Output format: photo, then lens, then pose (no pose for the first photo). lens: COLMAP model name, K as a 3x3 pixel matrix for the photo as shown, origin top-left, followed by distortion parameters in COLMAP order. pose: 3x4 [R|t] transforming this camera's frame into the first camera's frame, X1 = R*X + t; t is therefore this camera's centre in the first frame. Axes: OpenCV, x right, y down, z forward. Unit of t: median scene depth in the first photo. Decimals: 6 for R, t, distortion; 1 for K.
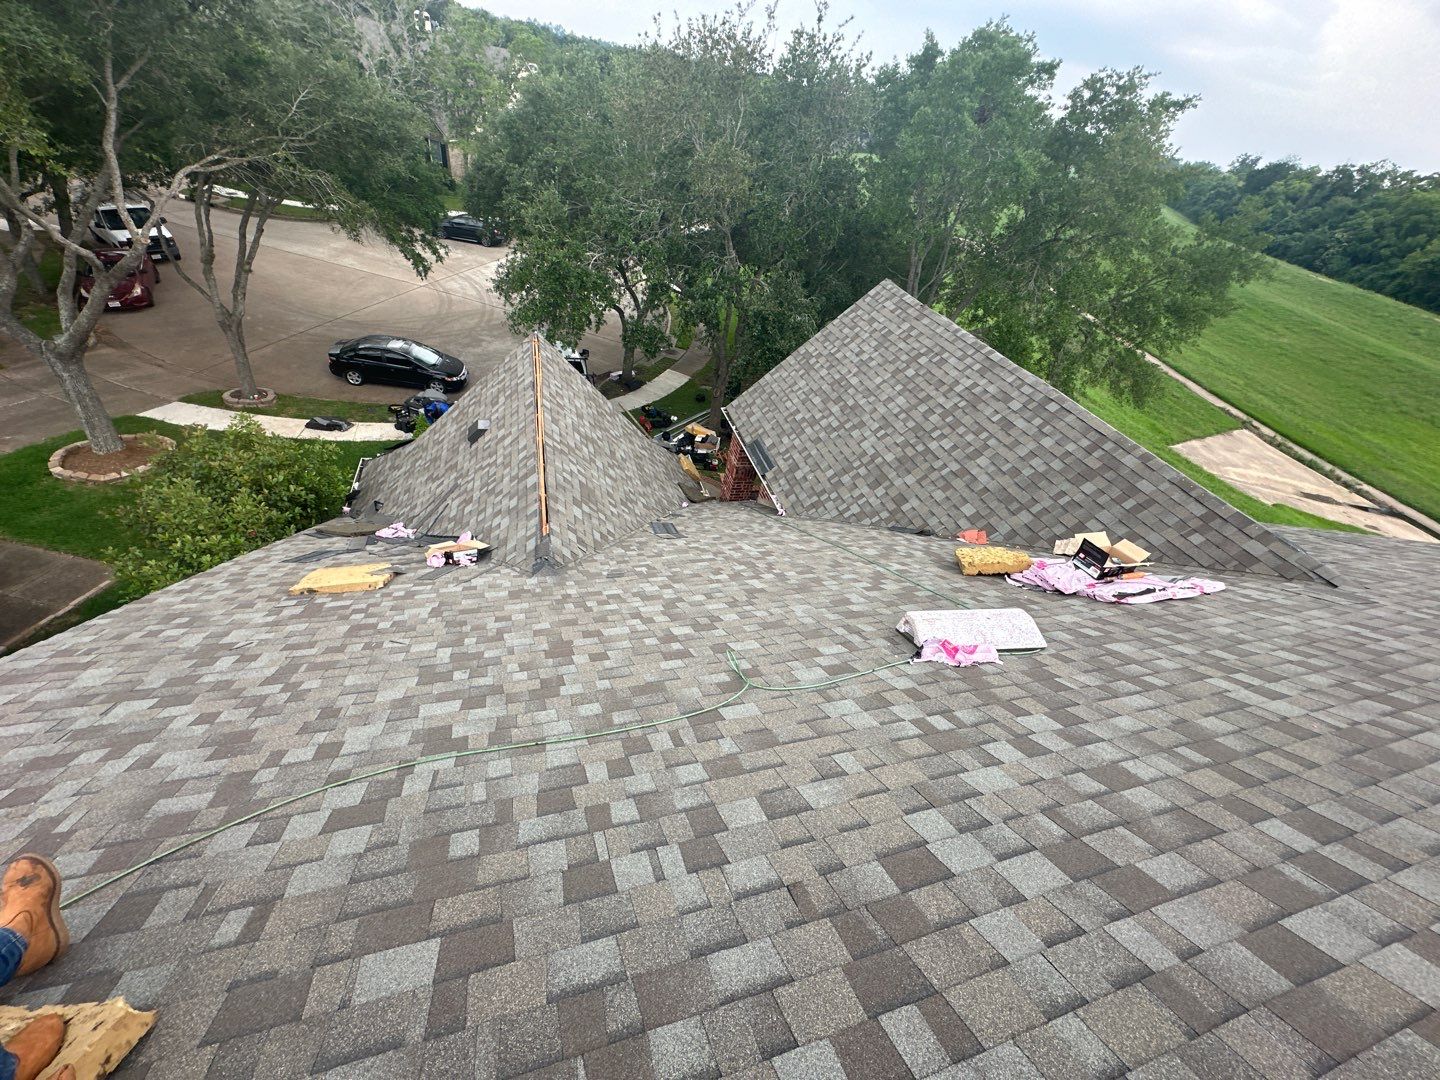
lens RADIAL K [[574.2, 0, 719.7], [0, 574.2, 538.8], [0, 0, 1]] dist [-0.001067, 0.000439]
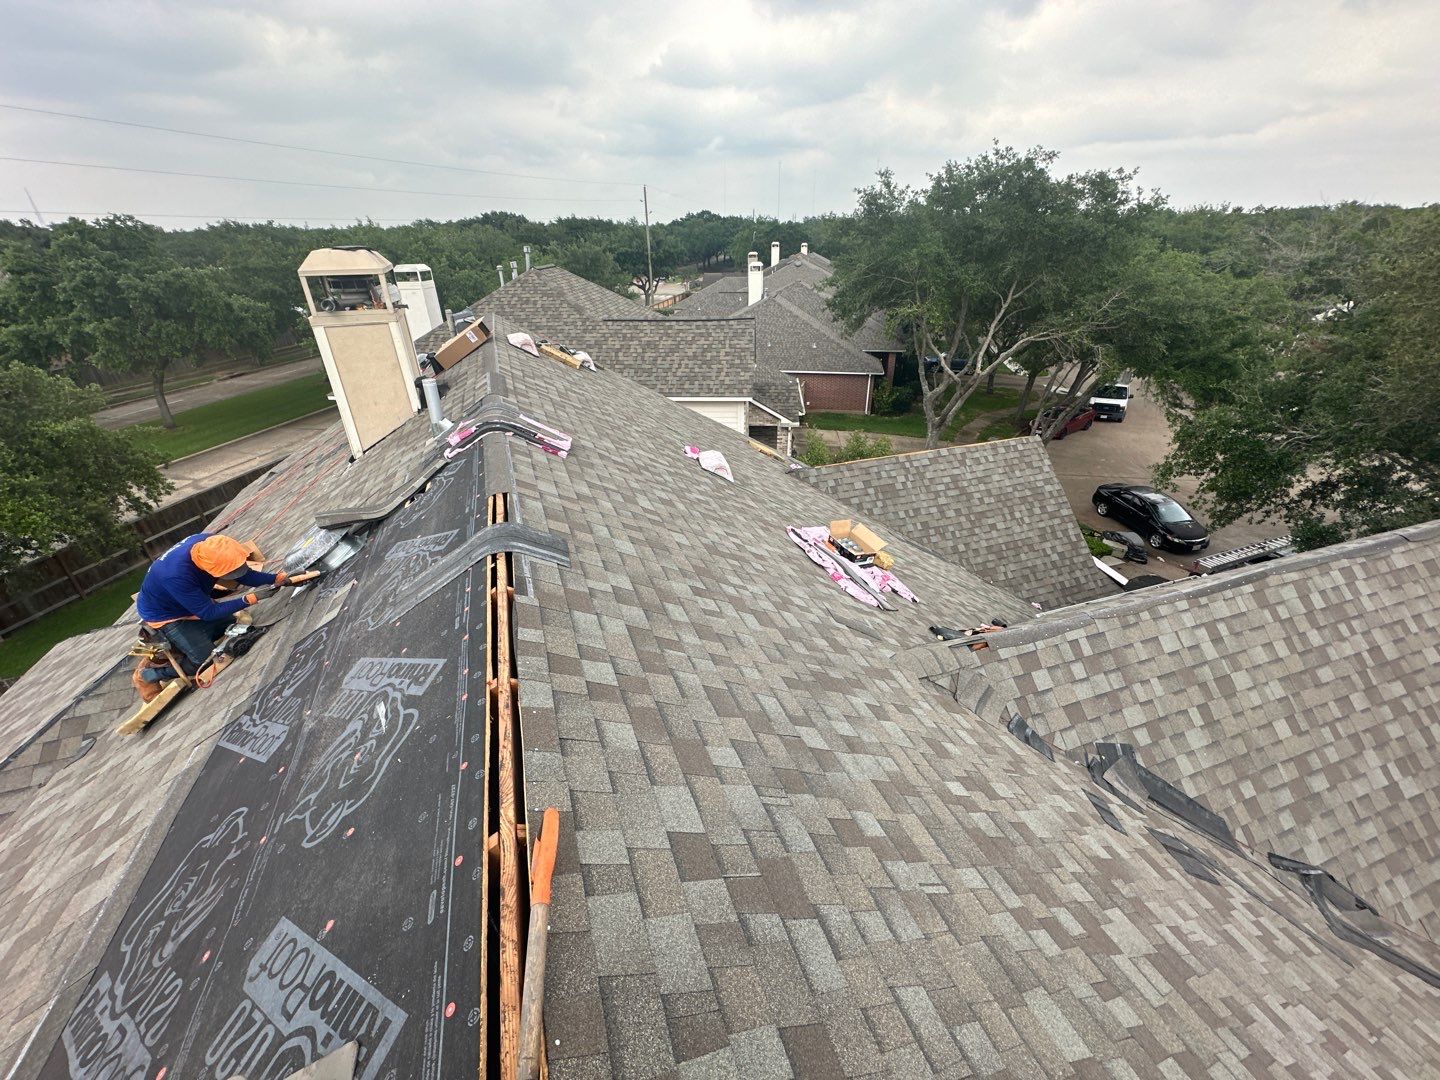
lens RADIAL K [[574.2, 0, 719.7], [0, 574.2, 538.8], [0, 0, 1]] dist [-0.001067, 0.000439]
pose [[0.056886, 0.323744, -0.944433, 0.858324], [-0.609920, 0.760190, 0.223849, -0.036063], [0.790418, 0.563295, 0.240702, 0.242541]]
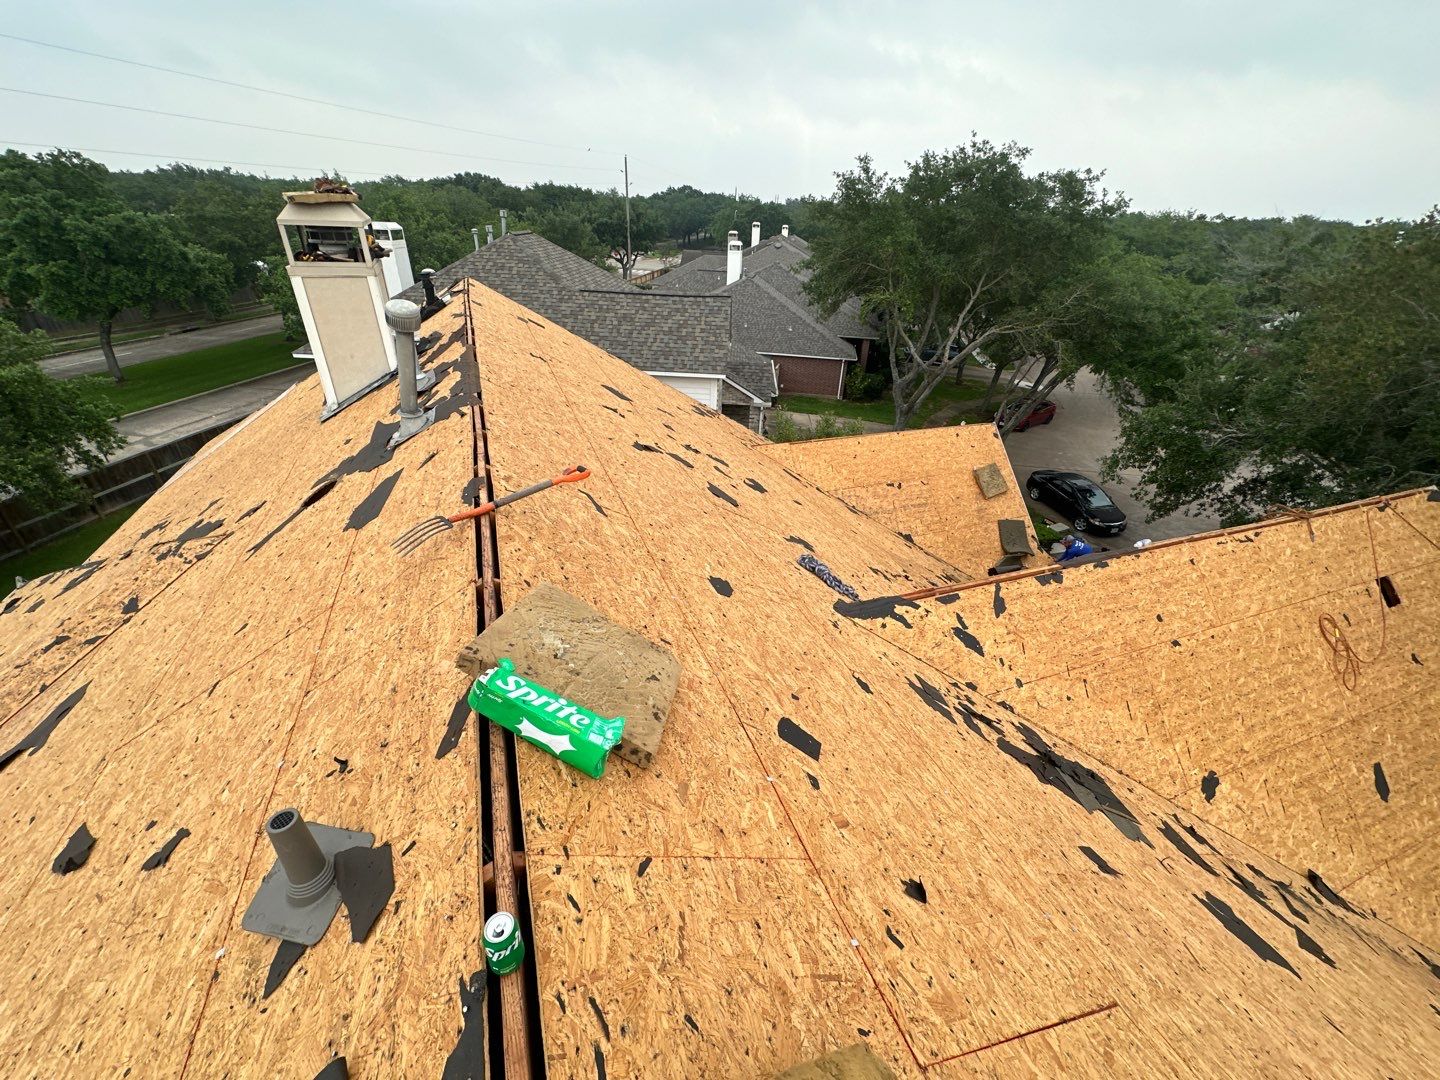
lens RADIAL K [[573.2, 0, 720.0], [0, 573.2, 540.0], [0, 0, 1]] dist [-0.000819, 0.000109]
pose [[0.093209, 0.356873, -0.929491, 0.896889], [-0.645559, 0.732392, 0.216461, -0.032022], [0.758001, 0.579866, 0.298648, 0.250620]]
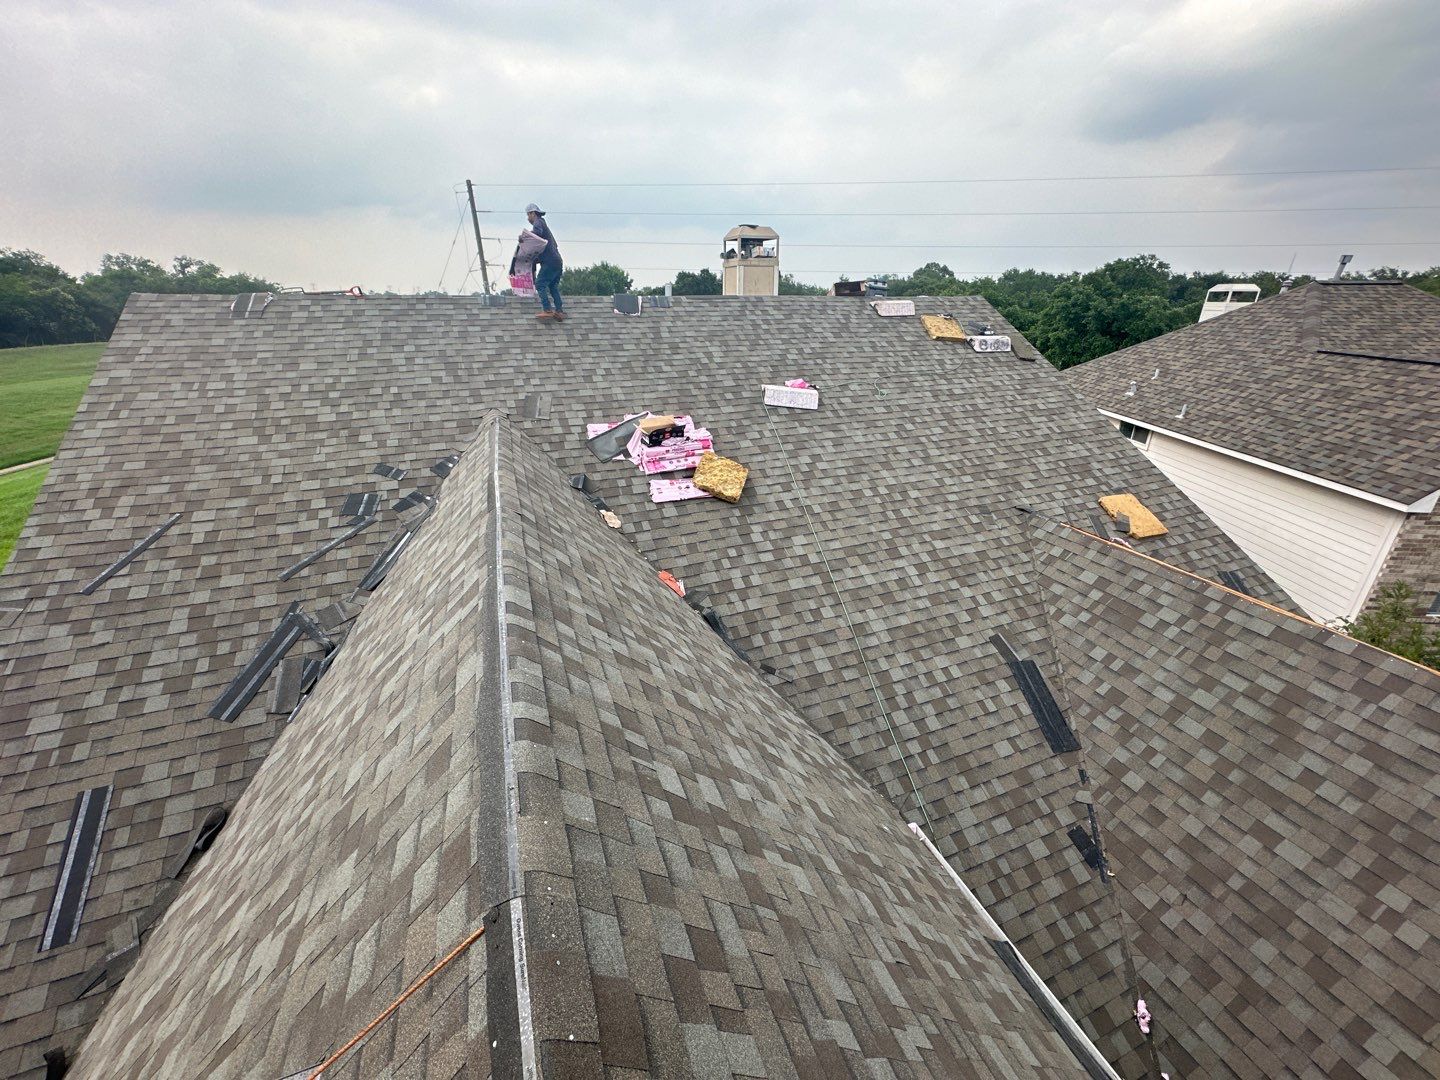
lens RADIAL K [[574.2, 0, 719.7], [0, 574.2, 538.8], [0, 0, 1]] dist [-0.001067, 0.000439]
pose [[-0.982625, -0.117464, -0.143704, 0.345510], [-0.182370, 0.467150, 0.865166, -0.532439], [-0.034494, 0.876341, -0.480455, 0.930228]]
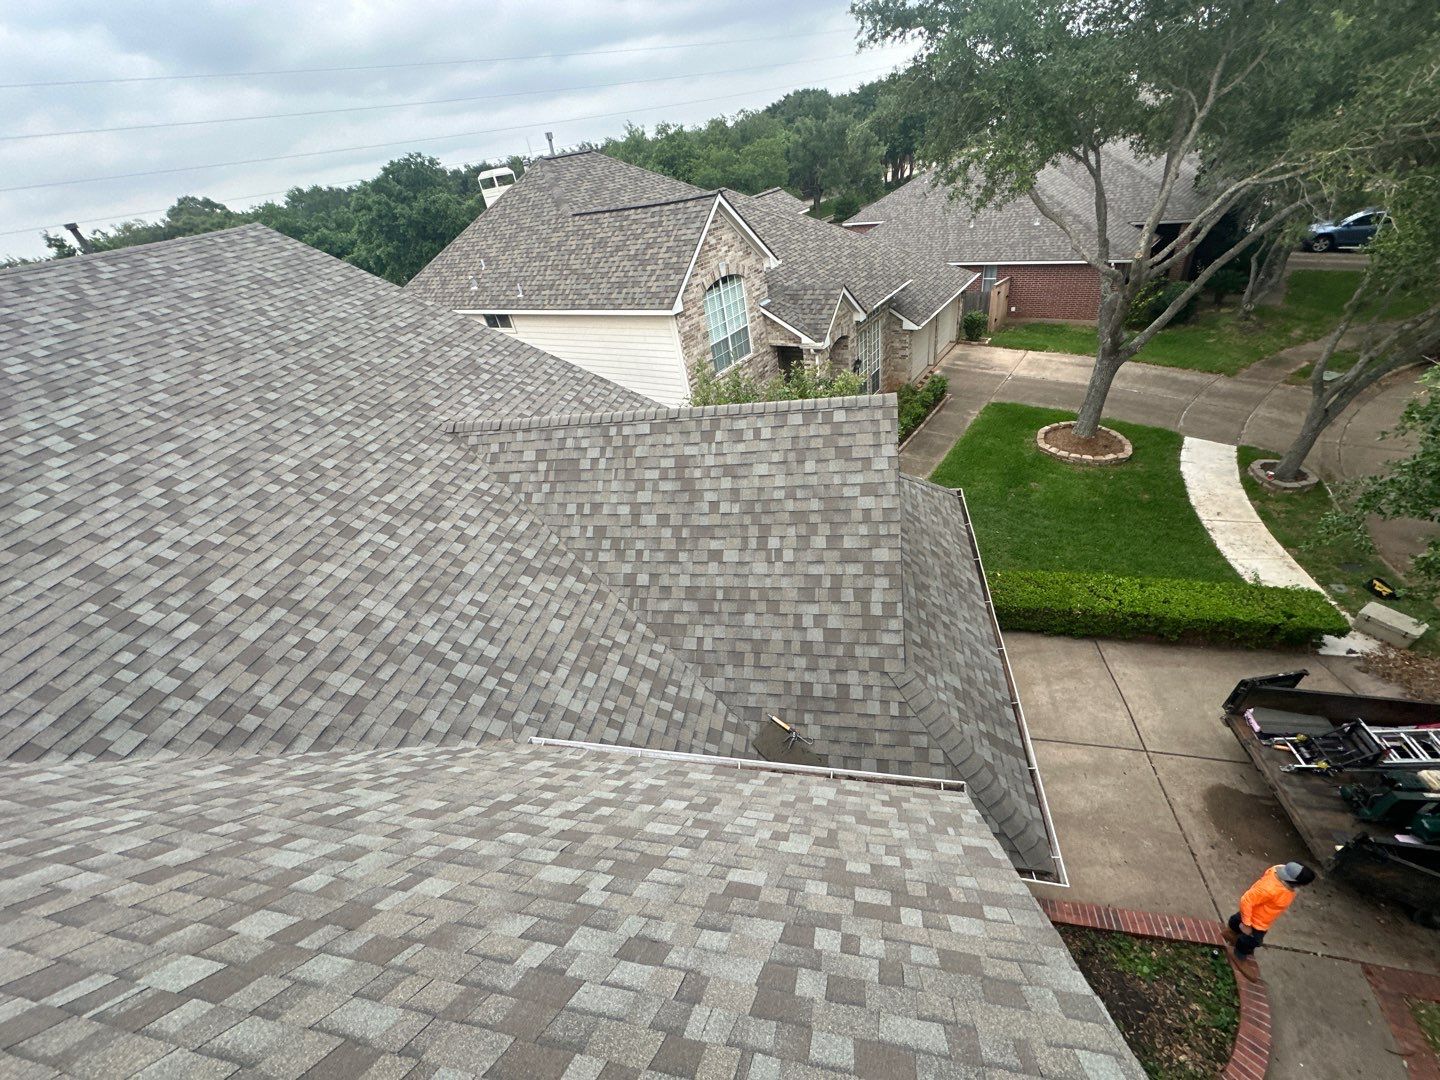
lens RADIAL K [[574.2, 0, 719.7], [0, 574.2, 538.8], [0, 0, 1]] dist [-0.001067, 0.000439]
pose [[-0.479852, 0.423009, -0.768639, 0.320640], [-0.486874, 0.600425, 0.634384, -0.536566], [0.729860, 0.678641, -0.082163, 0.946000]]
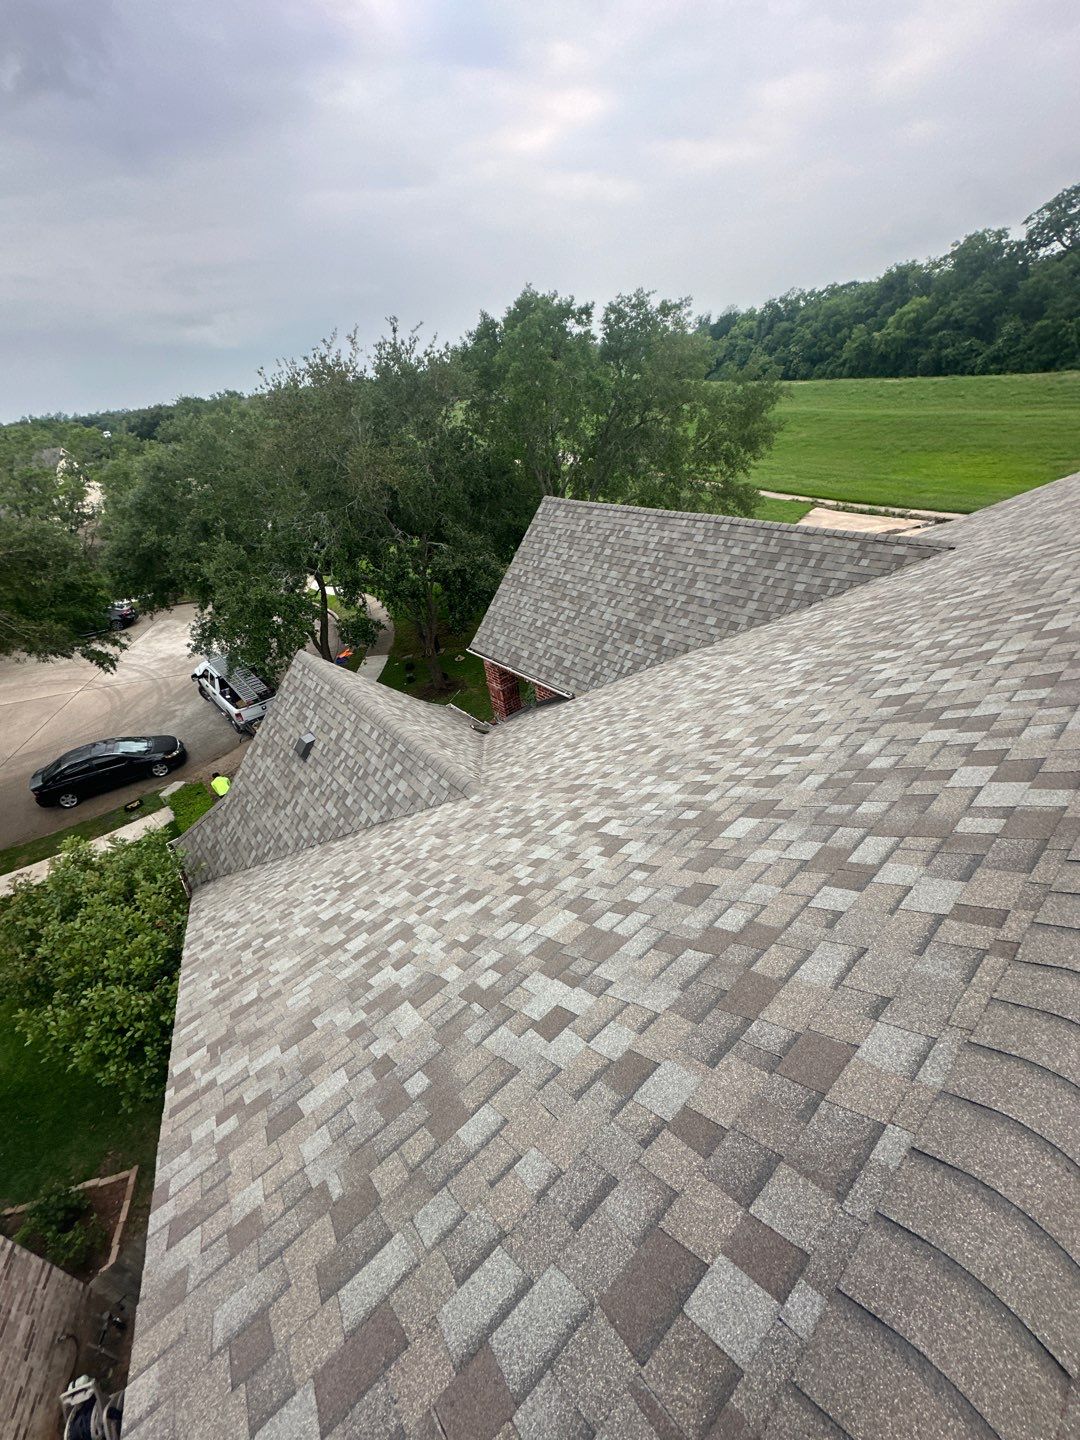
lens RADIAL K [[573.2, 0, 541.4], [0, 573.2, 722.6], [0, 0, 1]] dist [-0.000819, 0.000109]
pose [[0.871244, -0.443920, 0.209450, -0.193502], [0.463651, 0.884353, -0.054292, 0.032287], [-0.161127, 0.144413, 0.976311, -0.115279]]
